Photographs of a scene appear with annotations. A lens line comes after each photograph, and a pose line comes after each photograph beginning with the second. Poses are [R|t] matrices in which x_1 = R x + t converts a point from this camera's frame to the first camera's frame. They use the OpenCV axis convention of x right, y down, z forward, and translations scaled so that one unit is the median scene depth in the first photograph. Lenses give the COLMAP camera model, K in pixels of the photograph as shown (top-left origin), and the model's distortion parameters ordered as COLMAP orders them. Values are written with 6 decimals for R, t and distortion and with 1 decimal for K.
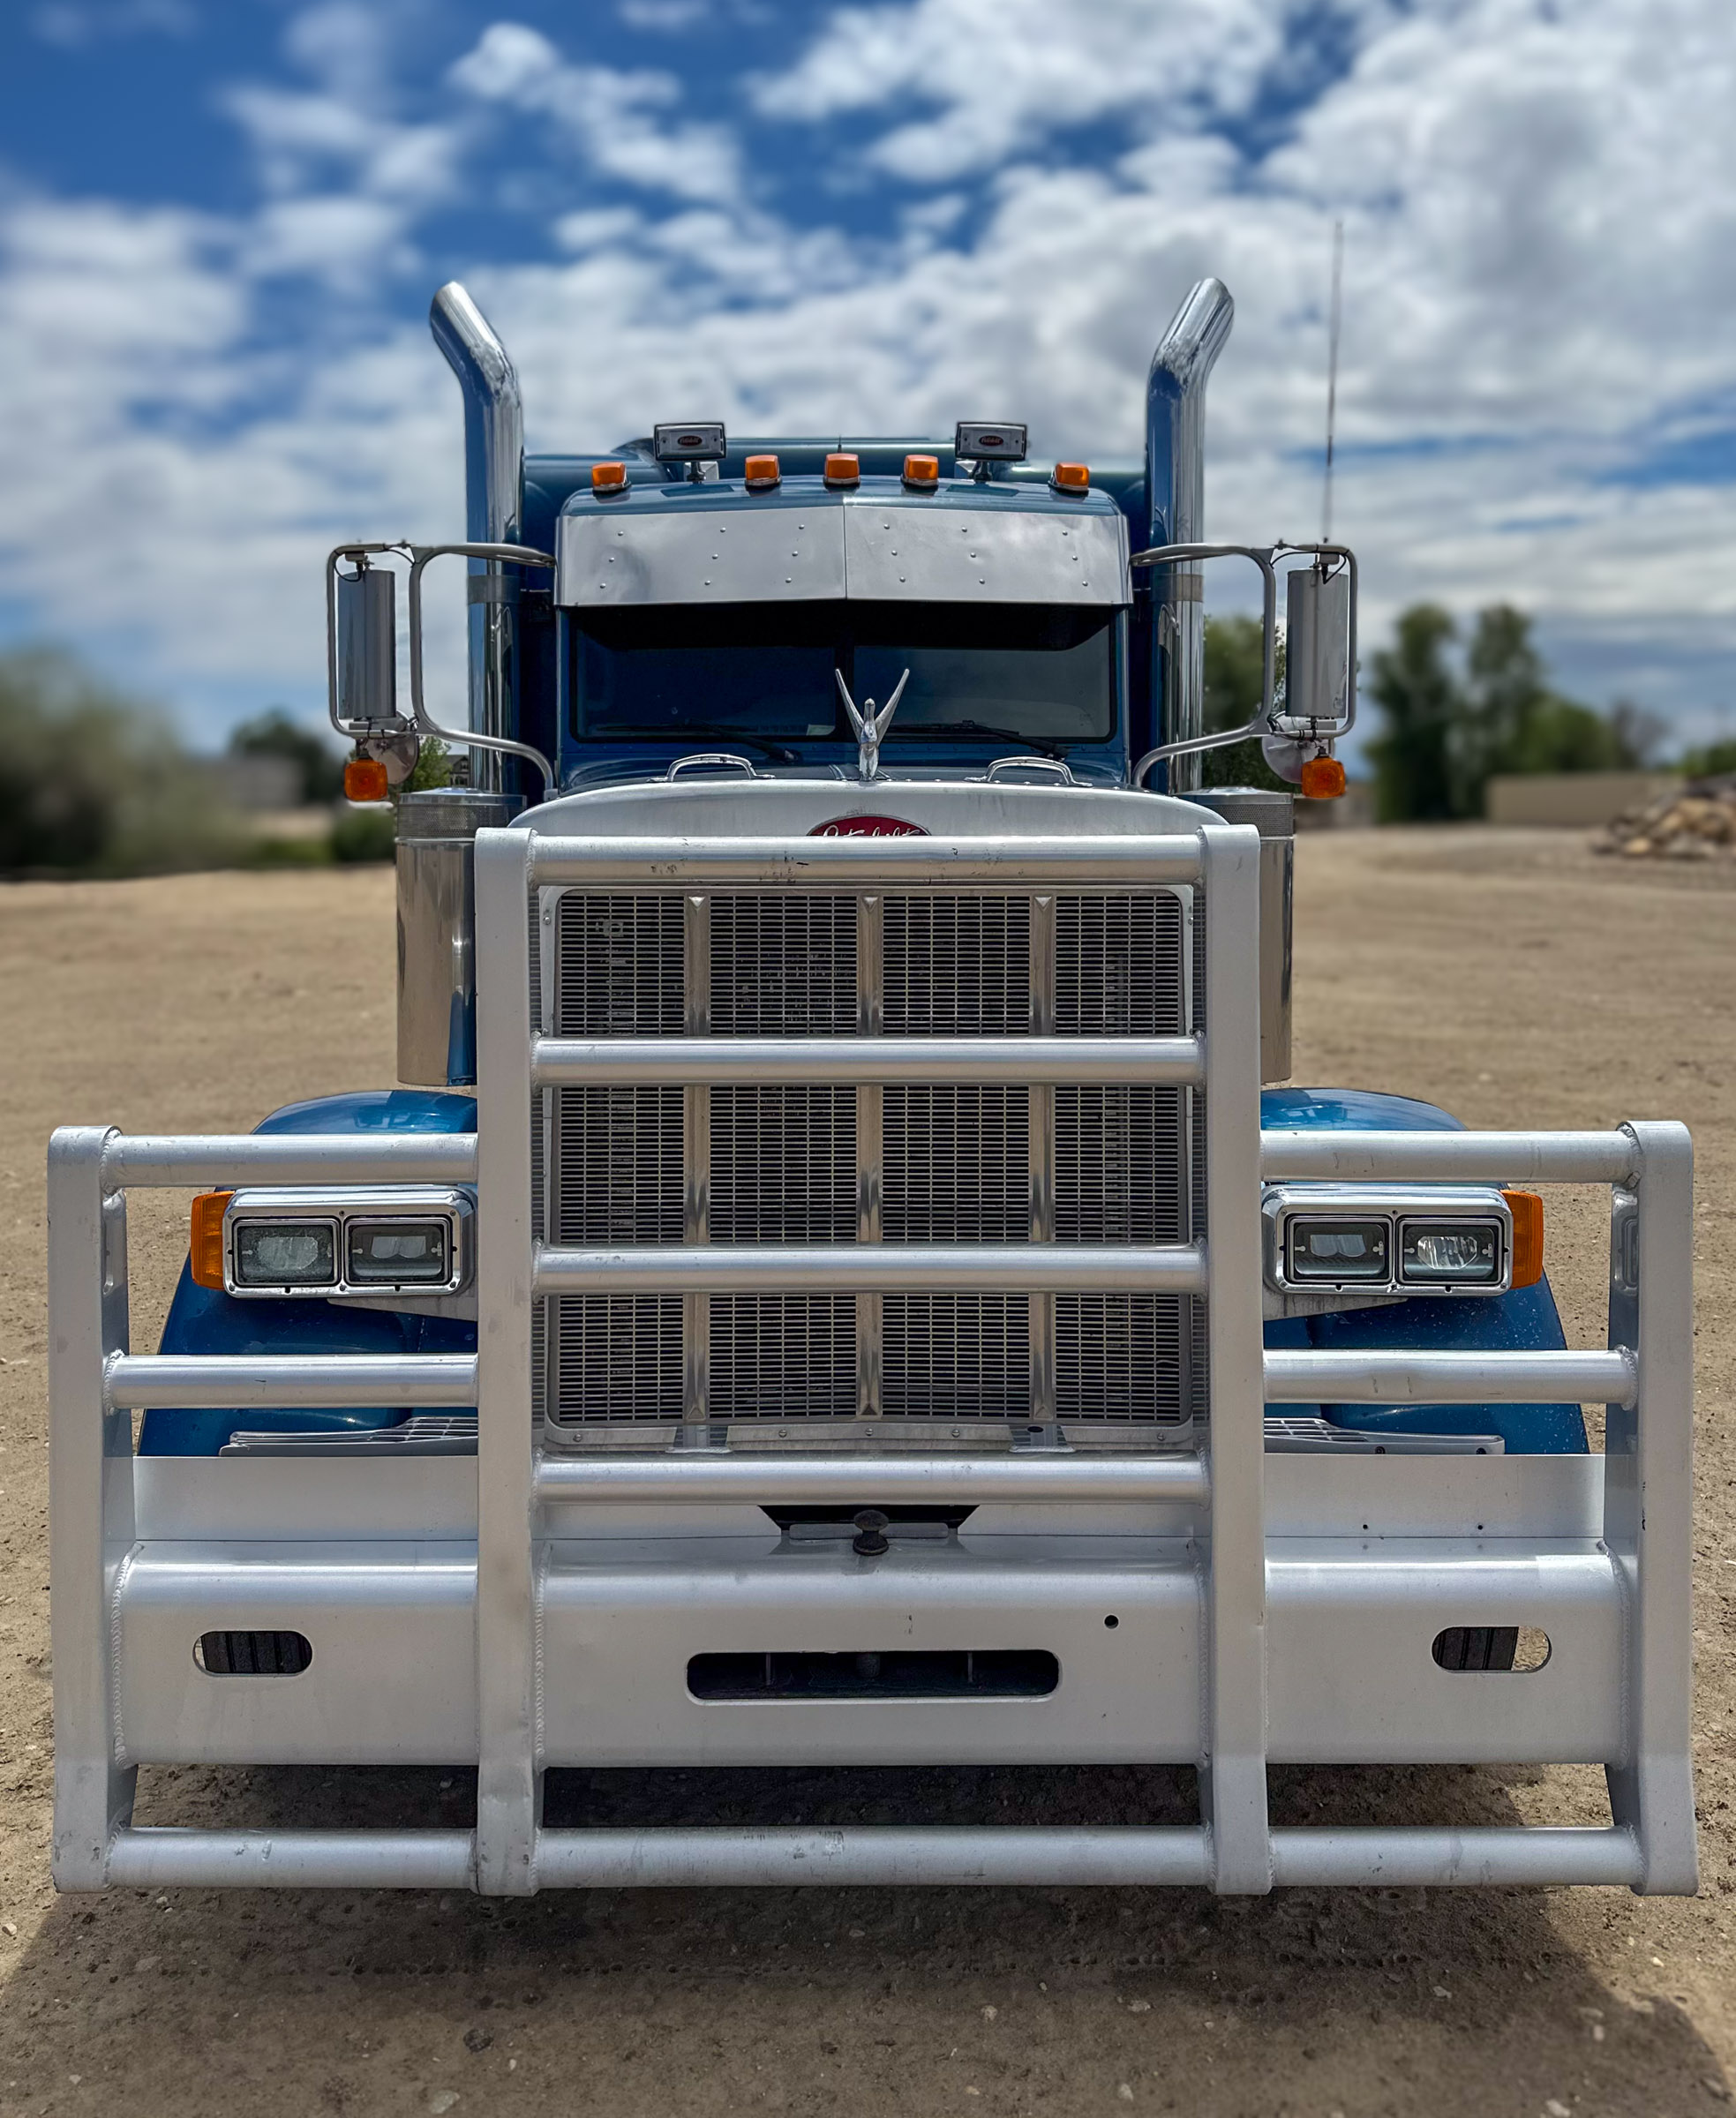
lens RADIAL K [[1676.8, 0, 817.6], [0, 1676.8, 1058.1], [0, 0, 1]] dist [-0.006912, -0.017986]
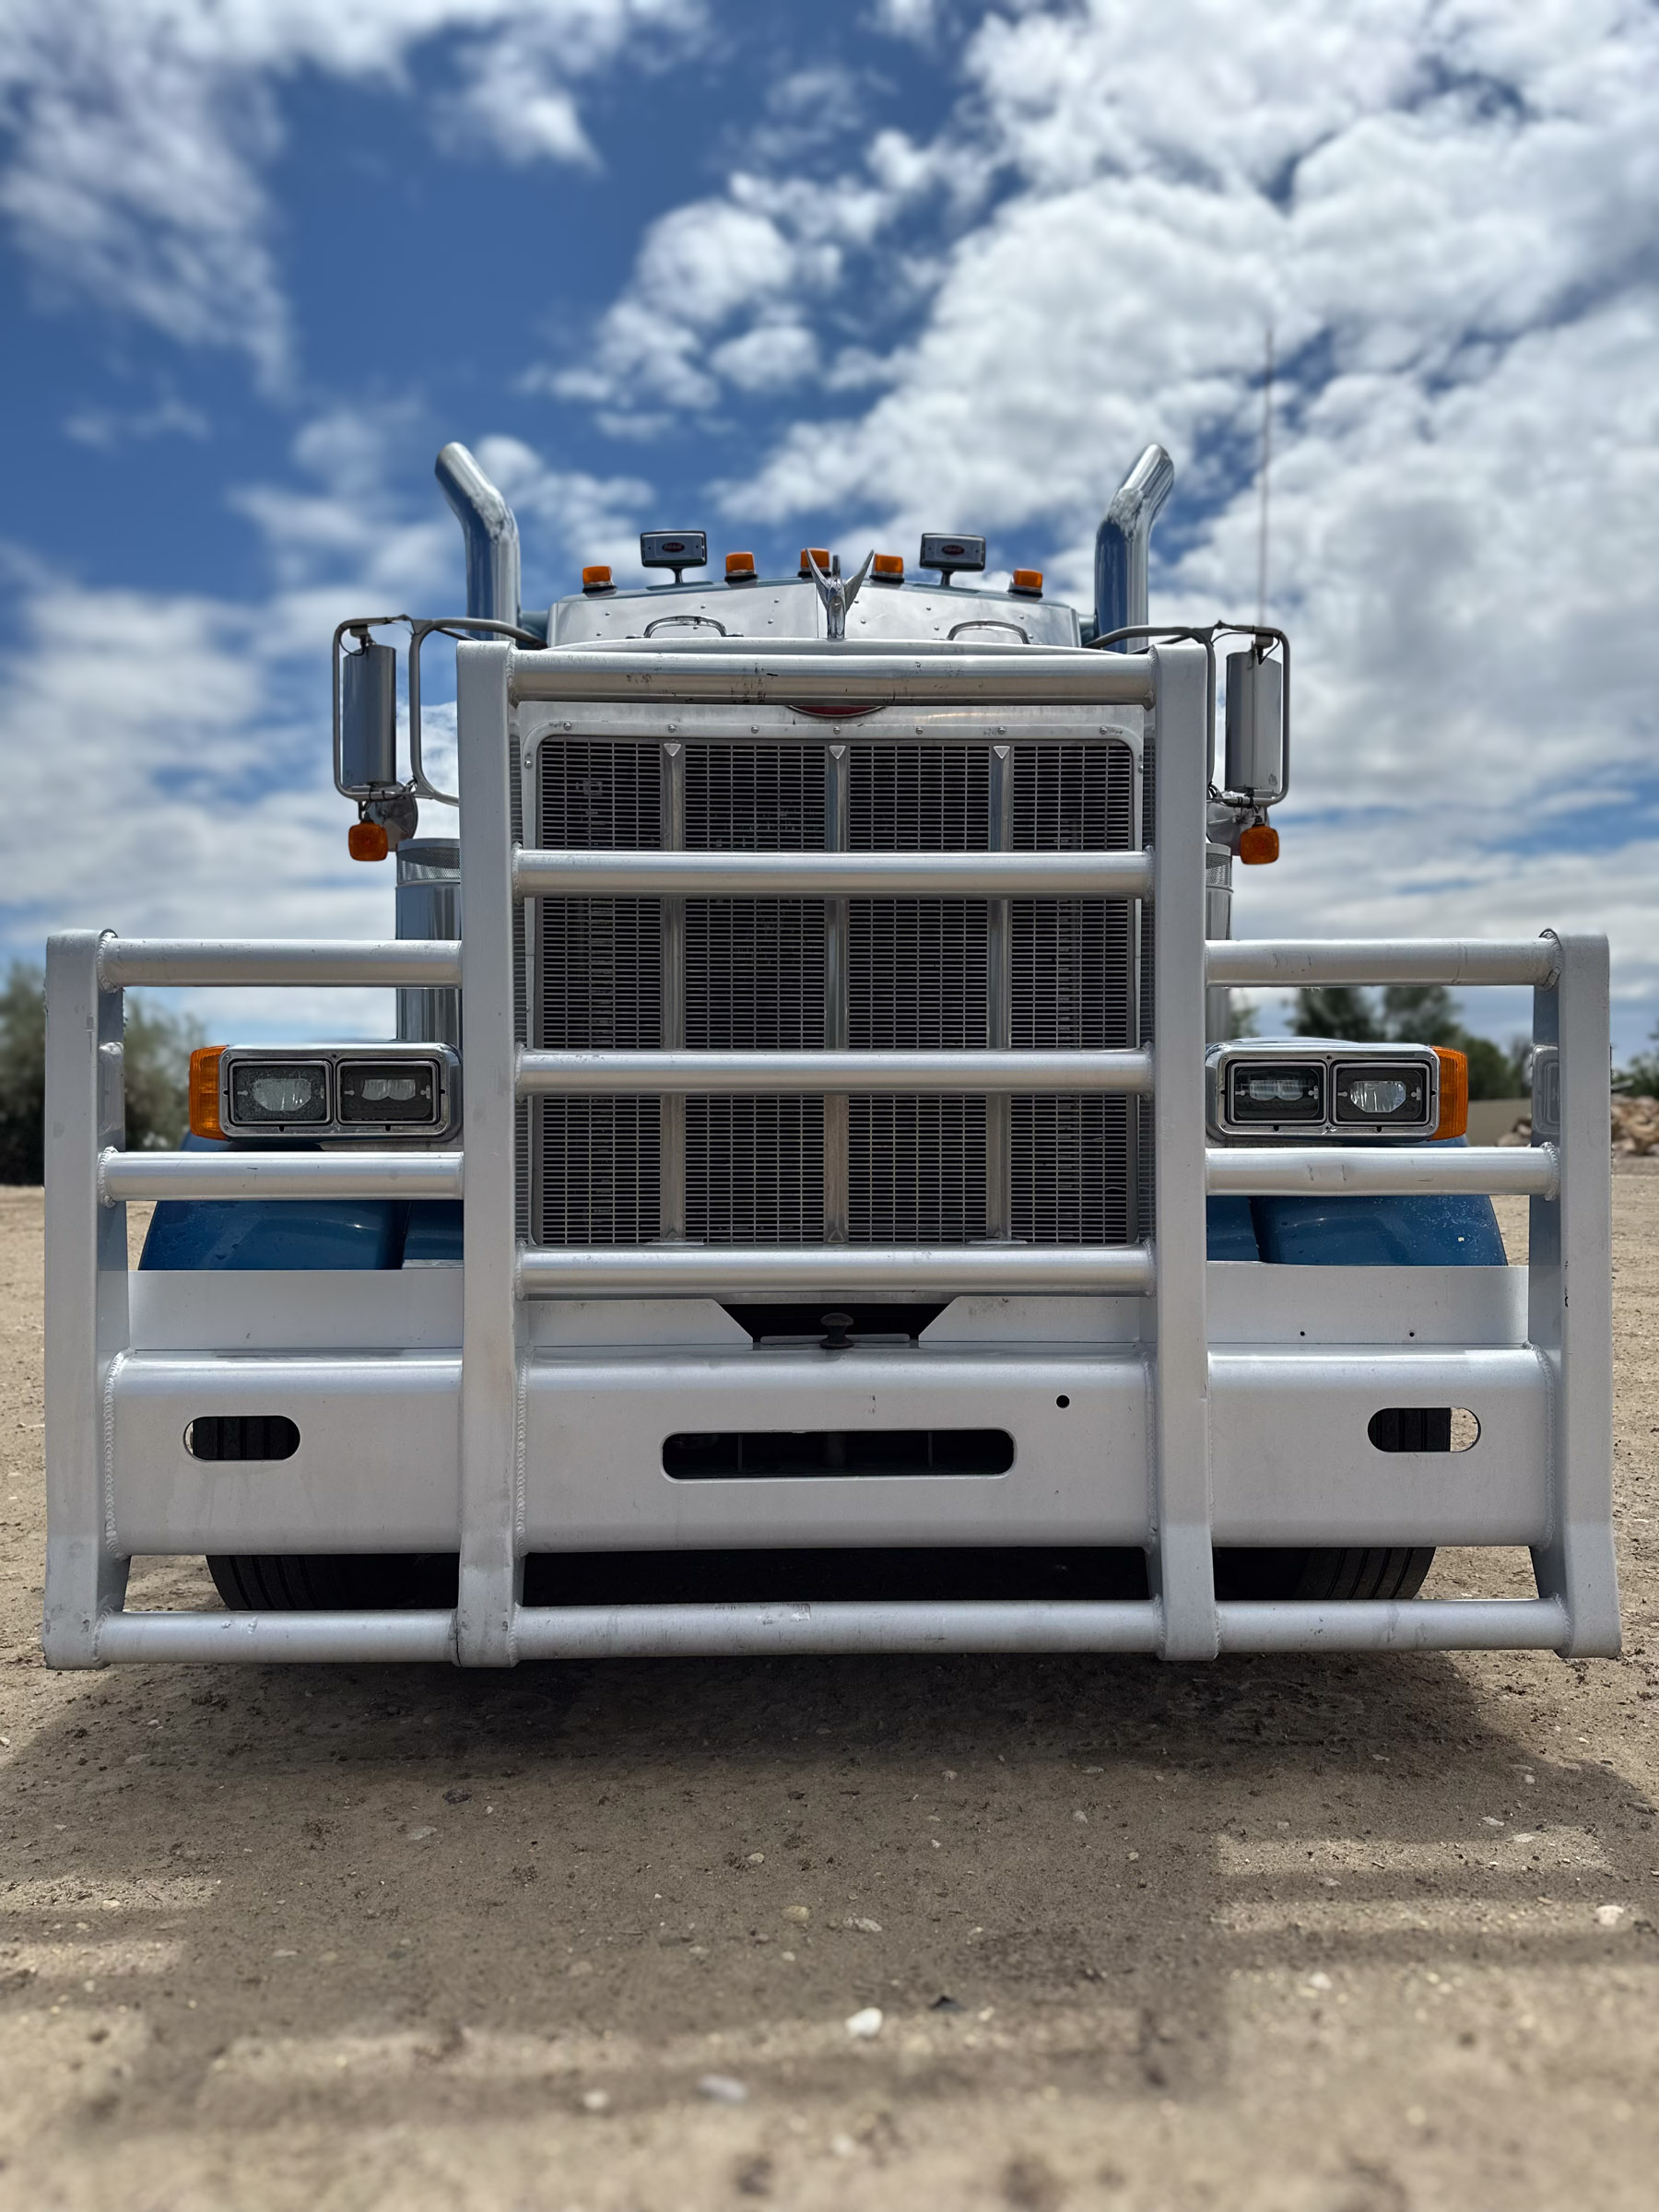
lens RADIAL K [[1556.2, 0, 829.5], [0, 1556.2, 1106.0], [0, 0, 1]] dist [0.029994, -0.073008]
pose [[0.999709, 0.001493, 0.024083, 0.003361], [-0.001111, 0.999873, -0.015875, 0.163973], [-0.024104, 0.015843, 0.999584, 0.018762]]
